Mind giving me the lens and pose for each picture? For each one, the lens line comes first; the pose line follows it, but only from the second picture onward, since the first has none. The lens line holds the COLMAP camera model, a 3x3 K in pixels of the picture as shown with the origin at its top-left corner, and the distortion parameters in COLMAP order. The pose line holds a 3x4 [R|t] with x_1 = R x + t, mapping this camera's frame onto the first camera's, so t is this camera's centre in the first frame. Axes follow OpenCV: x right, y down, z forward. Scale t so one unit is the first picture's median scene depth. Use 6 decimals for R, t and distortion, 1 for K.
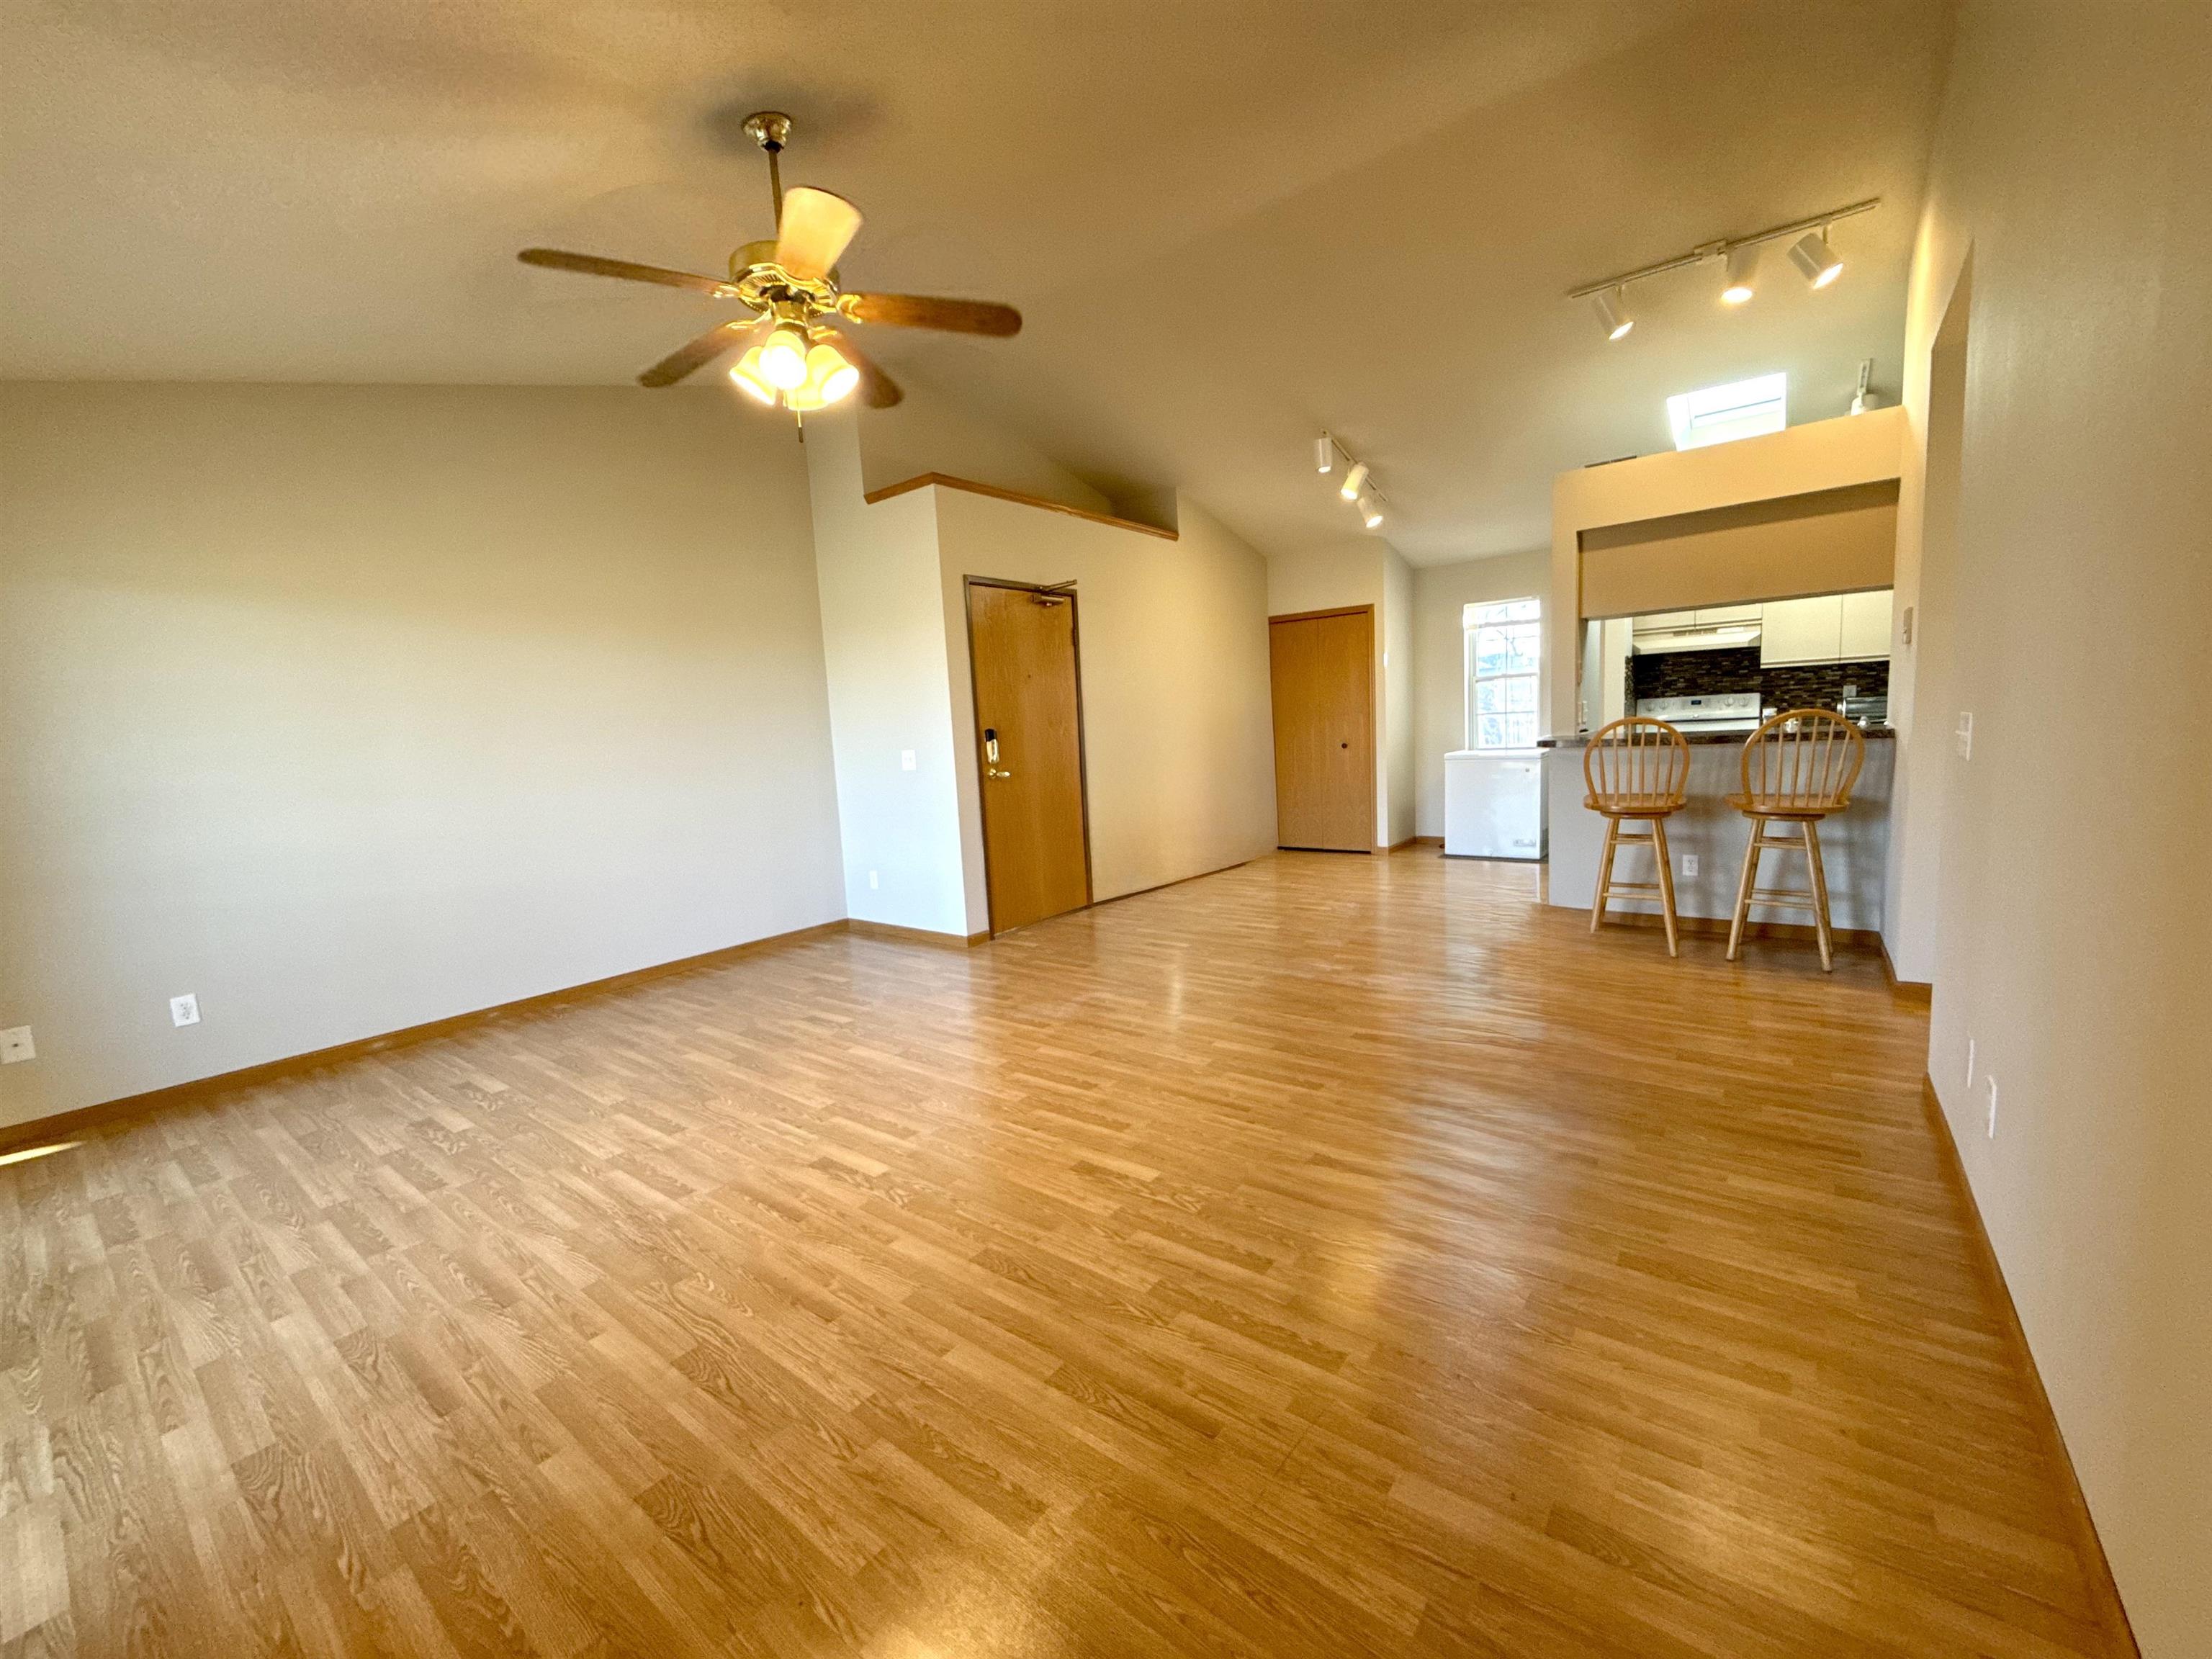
lens RADIAL K [[881.1, 0, 1097.2], [0, 881.1, 822.1], [0, 0, 1]] dist [0.000775, -0.000187]
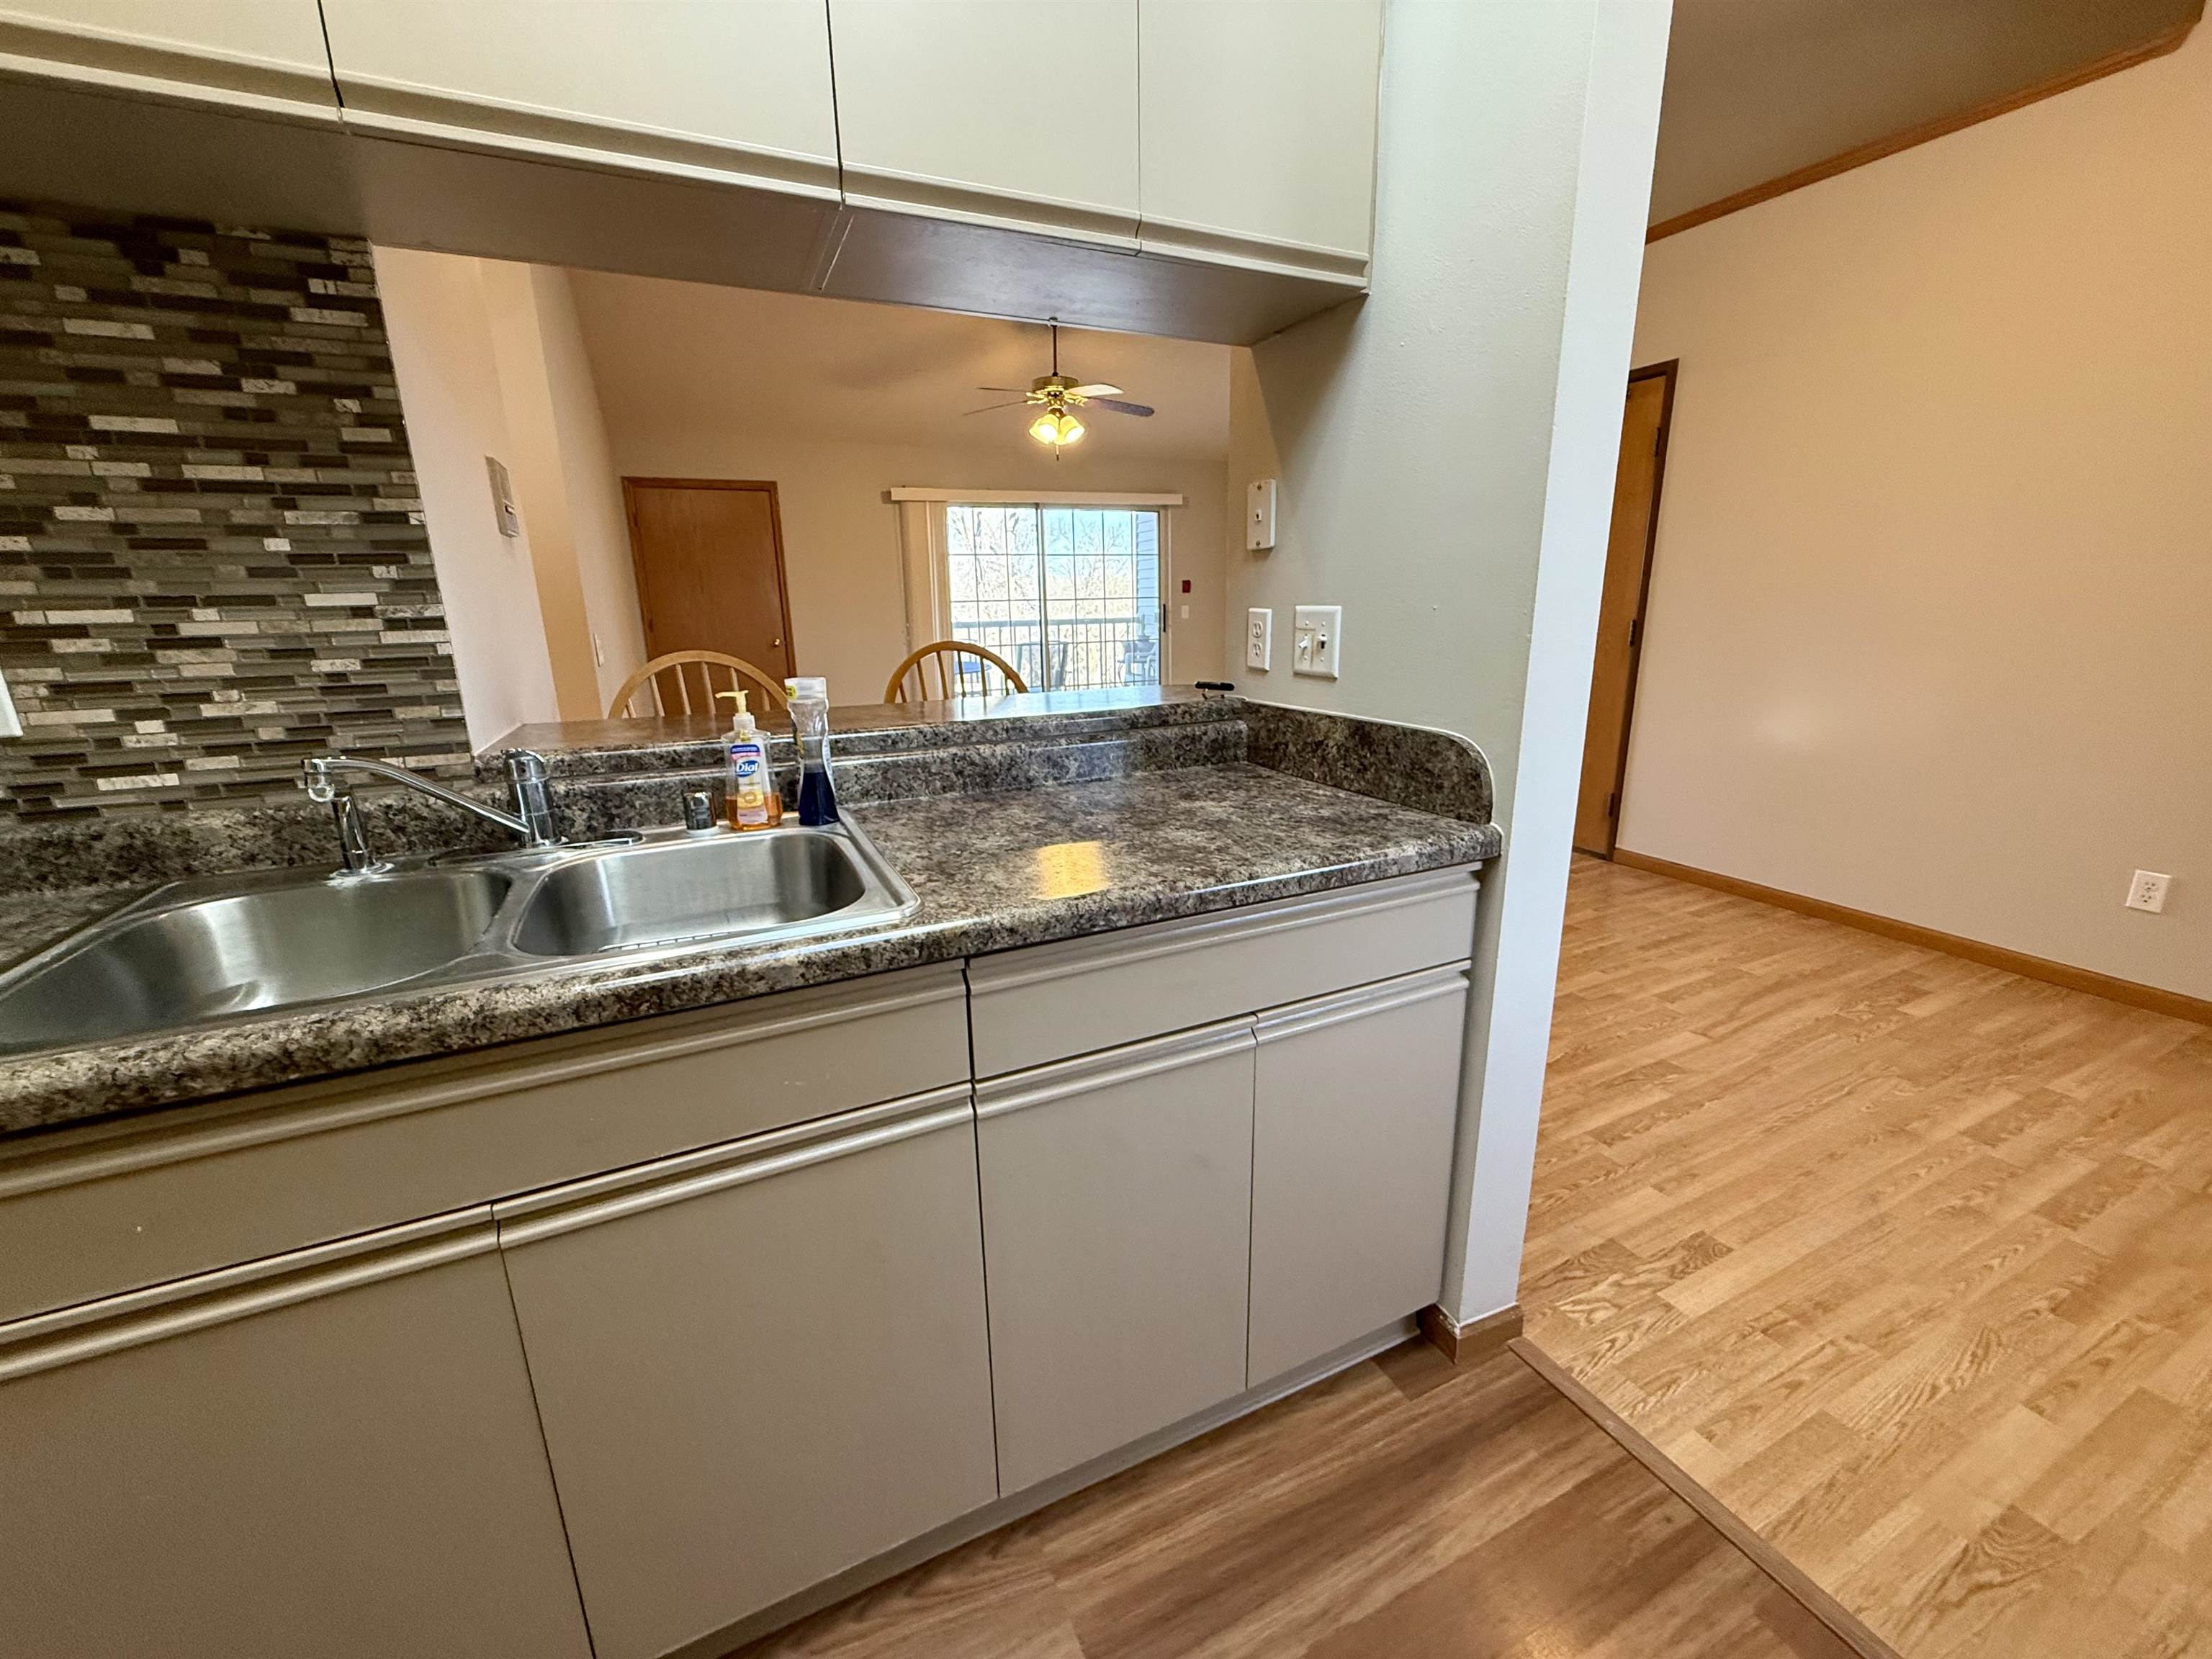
lens RADIAL K [[877.6, 0, 1097.5], [0, 877.6, 828.0], [0, 0, 1]] dist [-0.000618, 0.000450]
pose [[-0.454808, 0.288335, -0.842623, 1.476051], [-0.051518, 0.936038, 0.348107, -0.285033], [0.889098, 0.201732, -0.410863, 1.831027]]
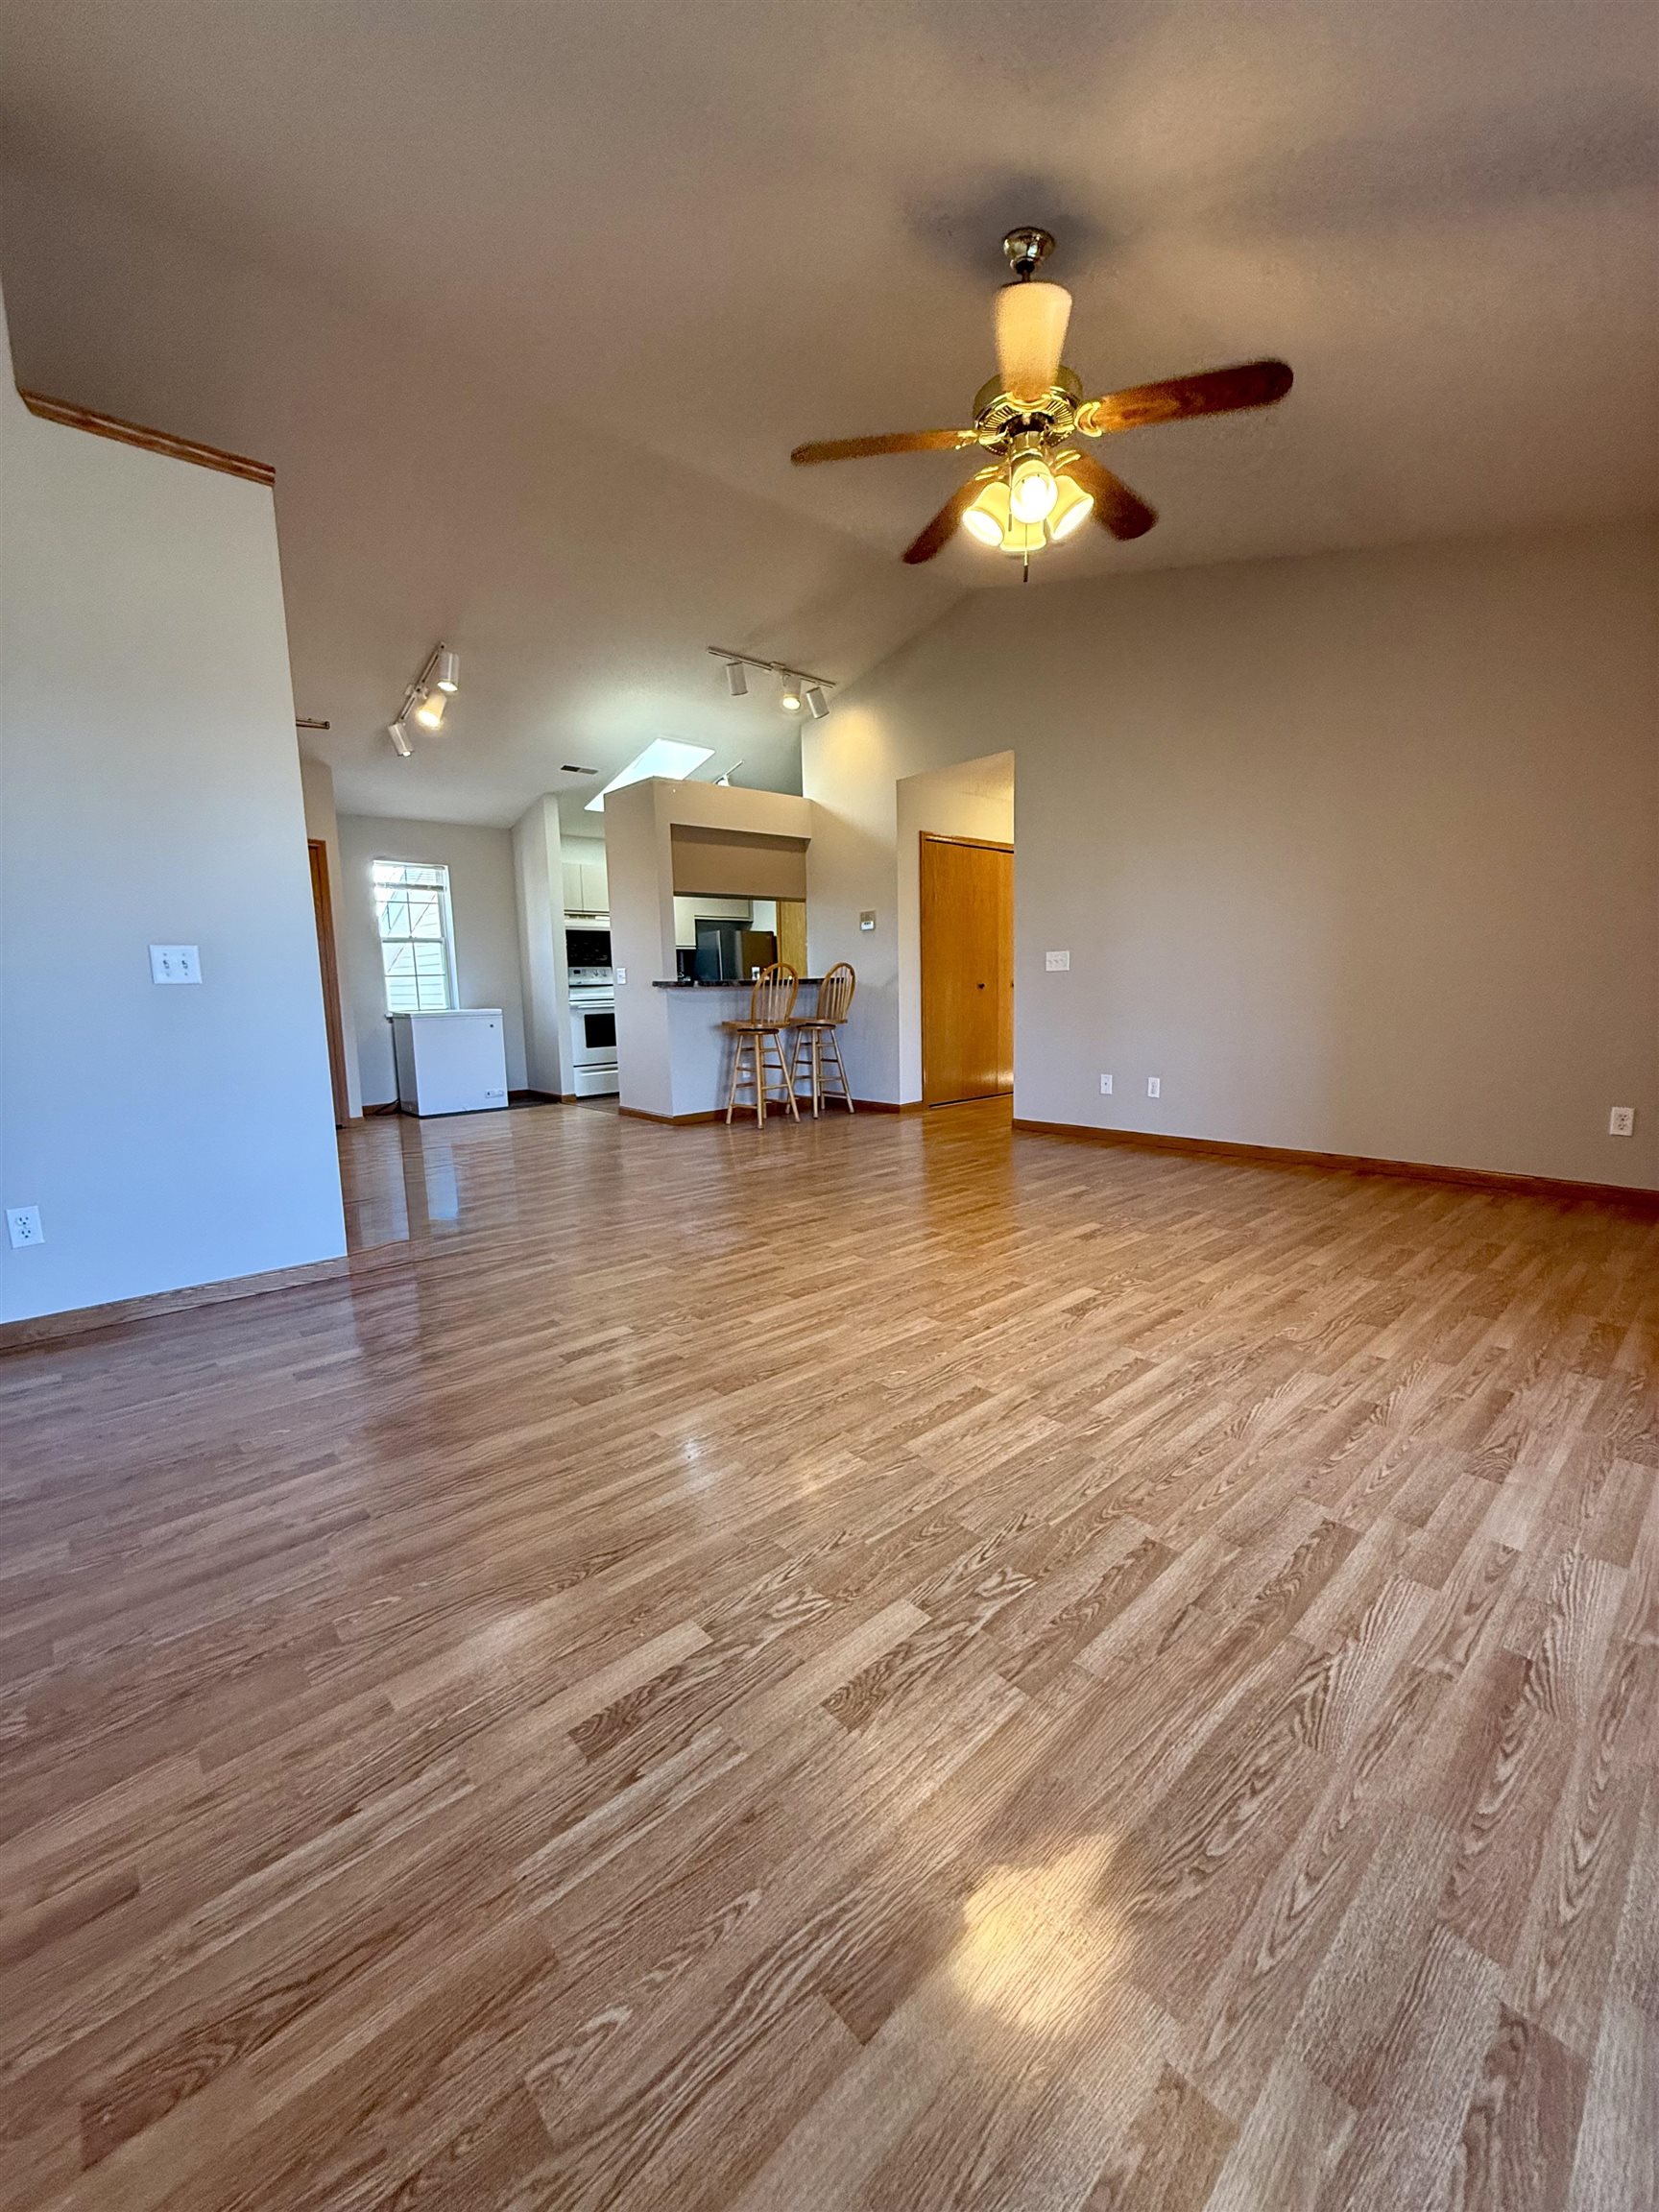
lens RADIAL K [[881.1, 0, 829.5], [0, 881.1, 1106.0], [0, 0, 1]] dist [0.000775, -0.000187]
pose [[0.171817, -0.083760, 0.981562, -1.153891], [0.122987, 0.990407, 0.062986, 0.048846], [-0.977422, 0.109897, 0.180471, 0.925328]]
